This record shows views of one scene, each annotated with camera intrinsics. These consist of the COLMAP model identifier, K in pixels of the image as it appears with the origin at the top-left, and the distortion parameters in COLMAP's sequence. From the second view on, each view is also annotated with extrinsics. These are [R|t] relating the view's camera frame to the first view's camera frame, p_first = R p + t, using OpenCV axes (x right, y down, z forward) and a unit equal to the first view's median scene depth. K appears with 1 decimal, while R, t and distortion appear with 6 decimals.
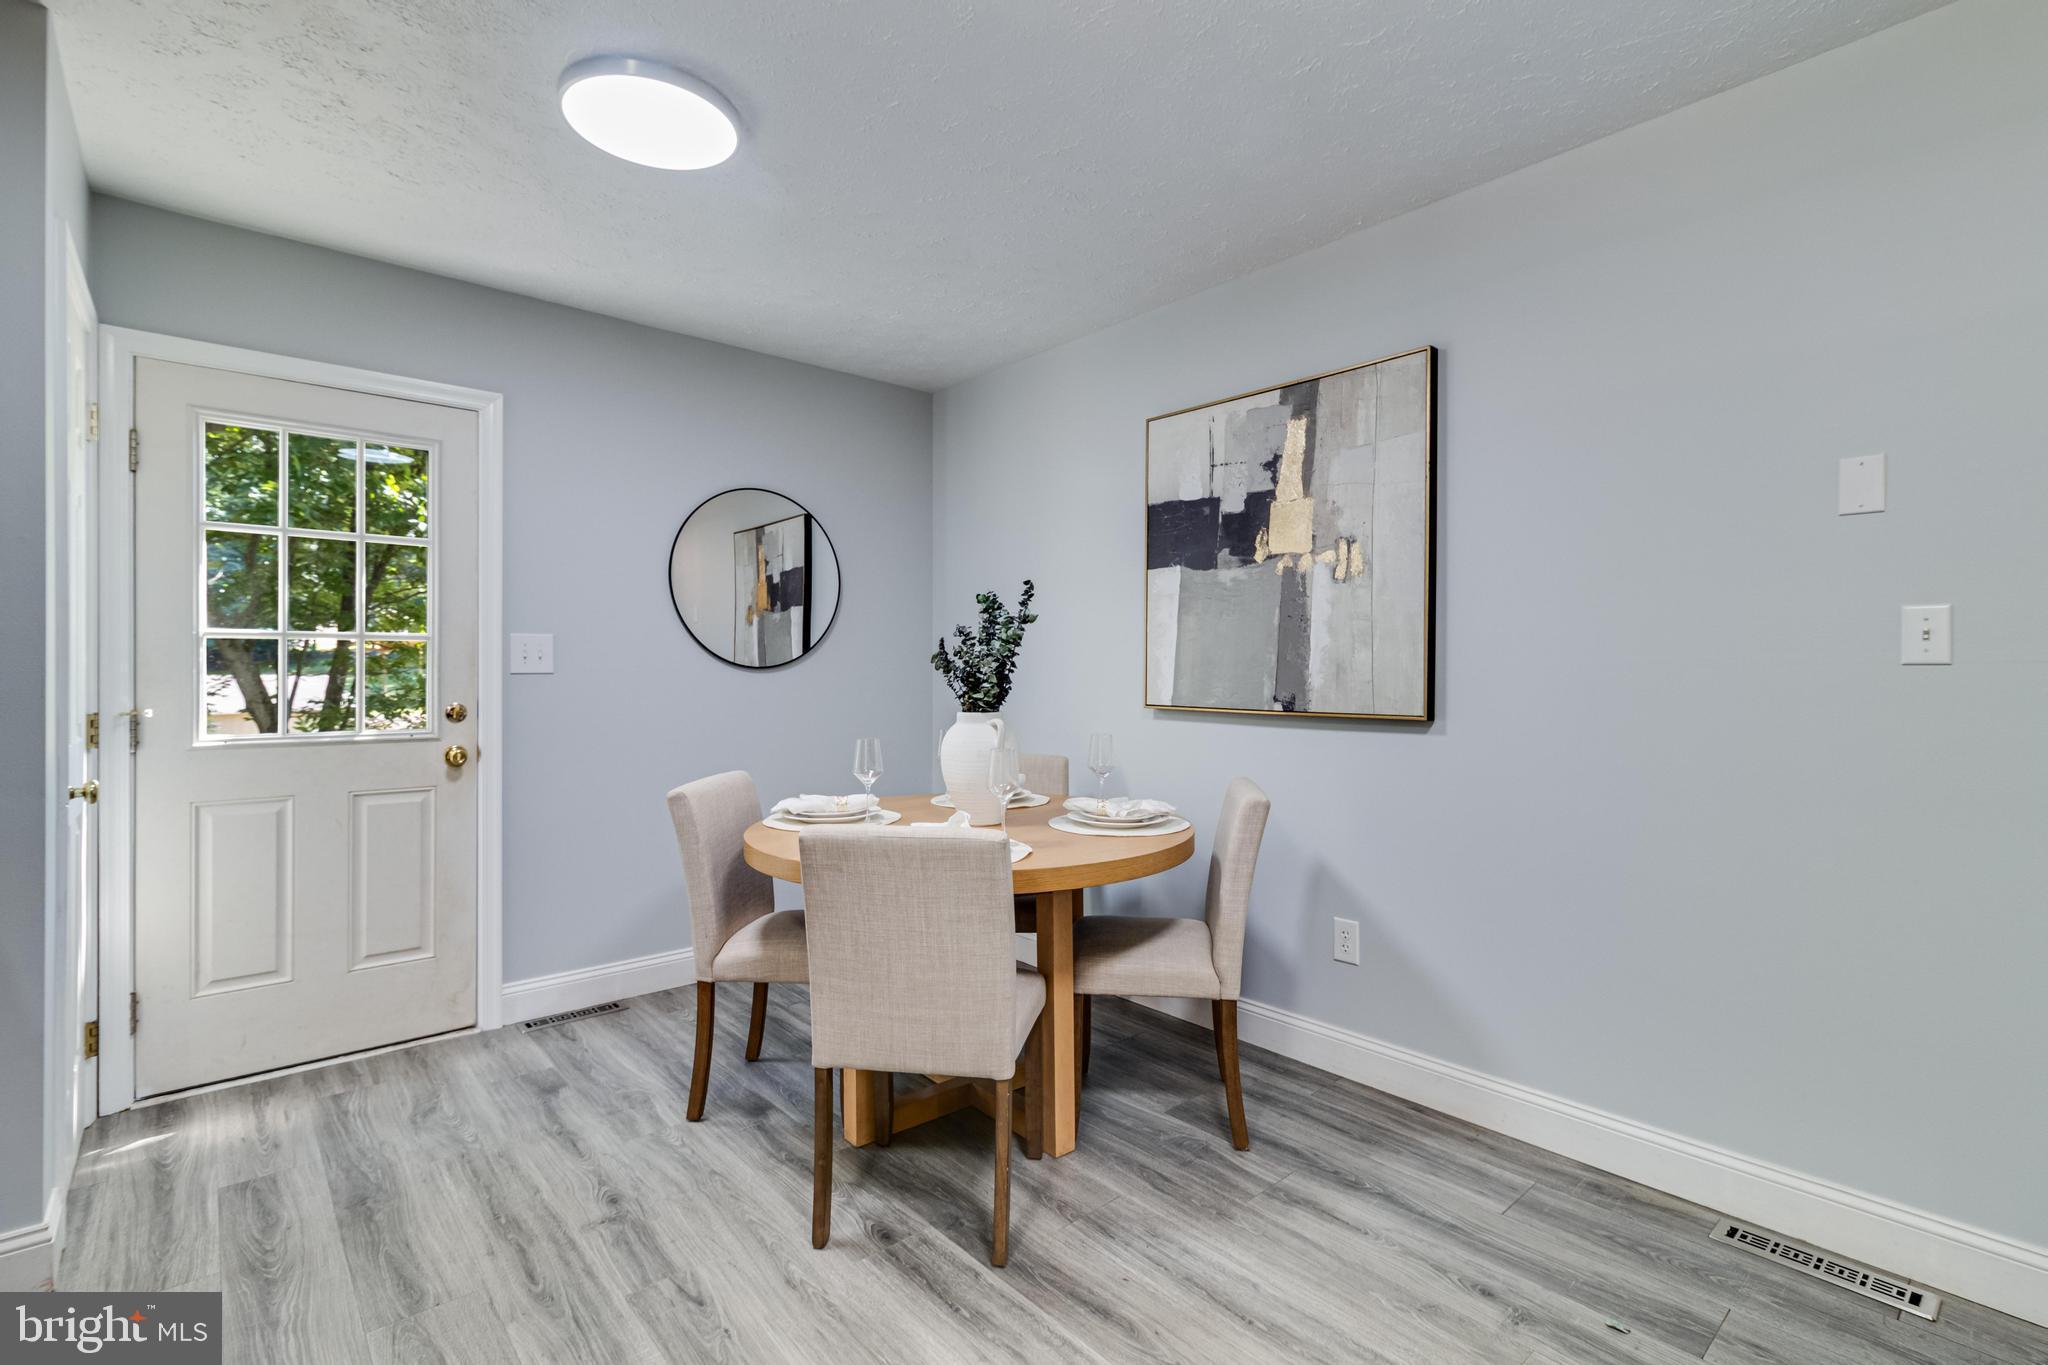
lens RADIAL K [[946.5, 0, 1030.6], [0, 946.5, 673.5], [0, 0, 1]] dist [0.002049, -0.000298]
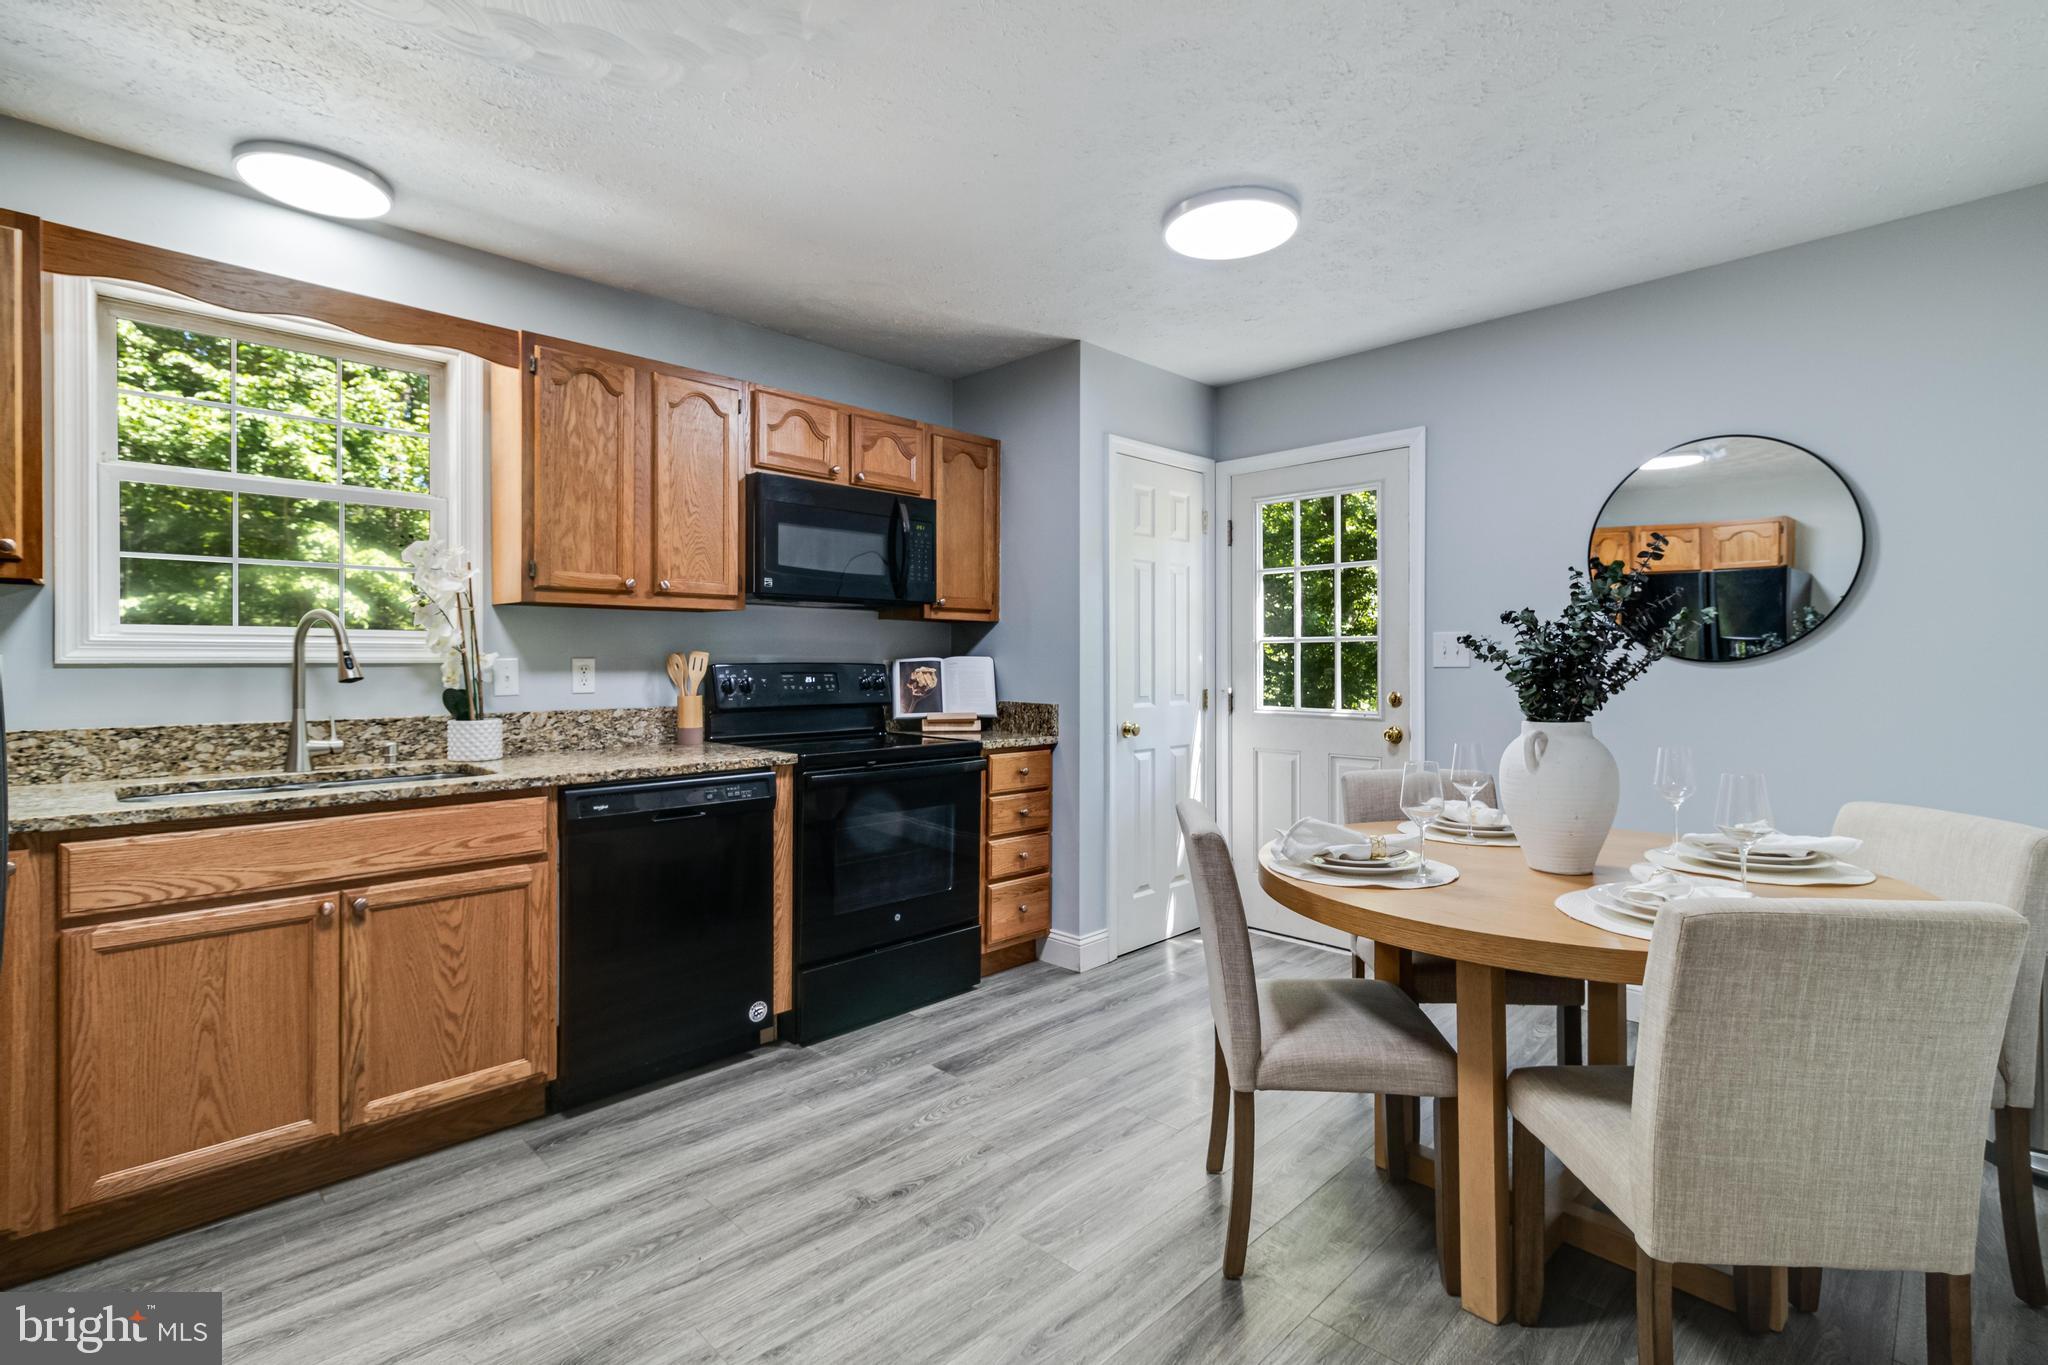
lens RADIAL K [[946.5, 0, 1030.6], [0, 946.5, 673.5], [0, 0, 1]] dist [0.002049, -0.000298]
pose [[0.045400, 0.008350, -0.998934, 0.668690], [0.003250, 0.999959, 0.008506, -0.004600], [0.998964, -0.003632, 0.045371, 0.545151]]
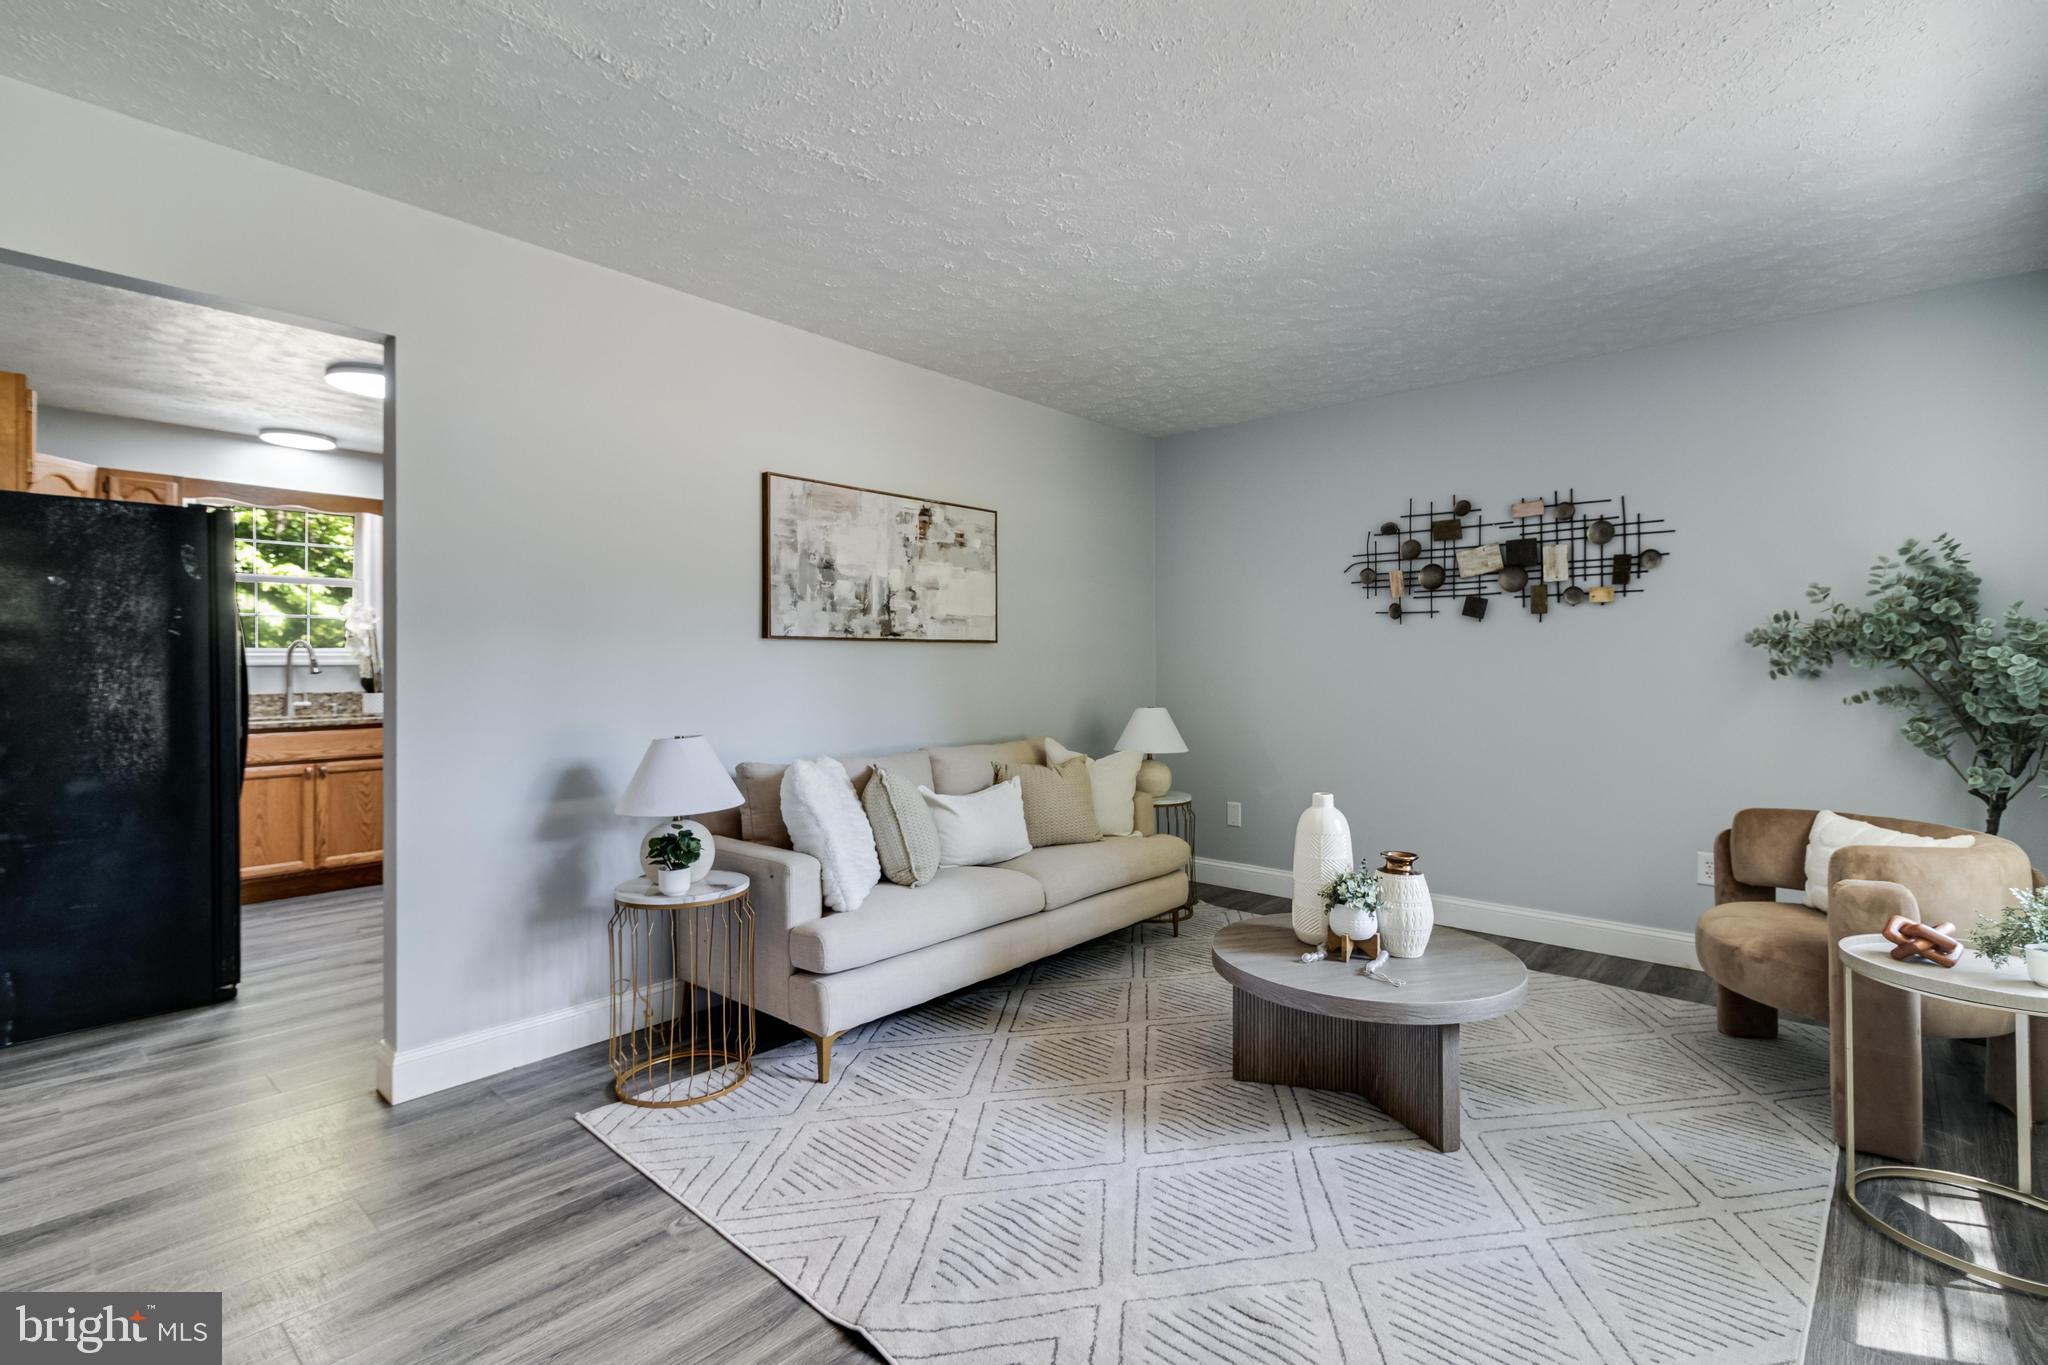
lens RADIAL K [[946.5, 0, 1030.6], [0, 946.5, 673.5], [0, 0, 1]] dist [0.002049, -0.000298]
pose [[0.109919, 0.003957, -0.993933, 1.301174], [0.004259, 0.999981, 0.004452, 0.001258], [0.993931, -0.004723, 0.109900, 0.891762]]
